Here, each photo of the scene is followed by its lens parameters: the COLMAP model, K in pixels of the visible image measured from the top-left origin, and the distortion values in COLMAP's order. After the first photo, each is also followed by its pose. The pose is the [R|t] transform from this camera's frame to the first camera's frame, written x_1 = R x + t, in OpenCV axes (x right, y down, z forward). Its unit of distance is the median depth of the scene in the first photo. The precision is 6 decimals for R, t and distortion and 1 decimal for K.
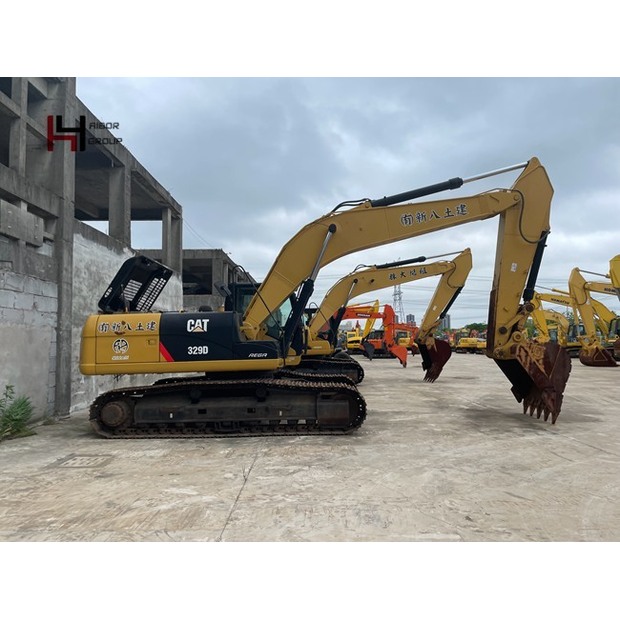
lens RADIAL K [[480.6, 0, 309.7], [0, 480.6, 322.4], [0, 0, 1]] dist [0.094905, -0.127930]
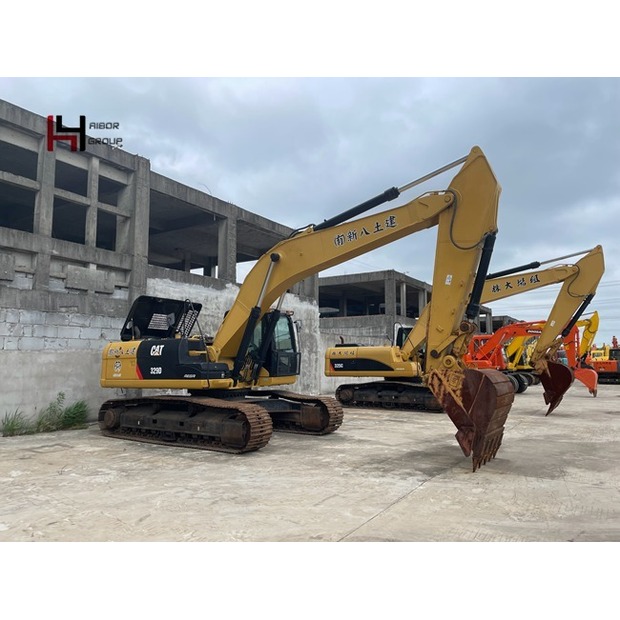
lens RADIAL K [[483.6, 0, 307.6], [0, 483.6, 311.4], [0, 0, 1]] dist [0.098493, -0.134259]
pose [[0.830394, -0.046414, -0.555240, 0.705362], [0.014405, 0.997980, -0.061881, -0.009075], [0.556990, 0.043387, 0.829385, 0.162648]]
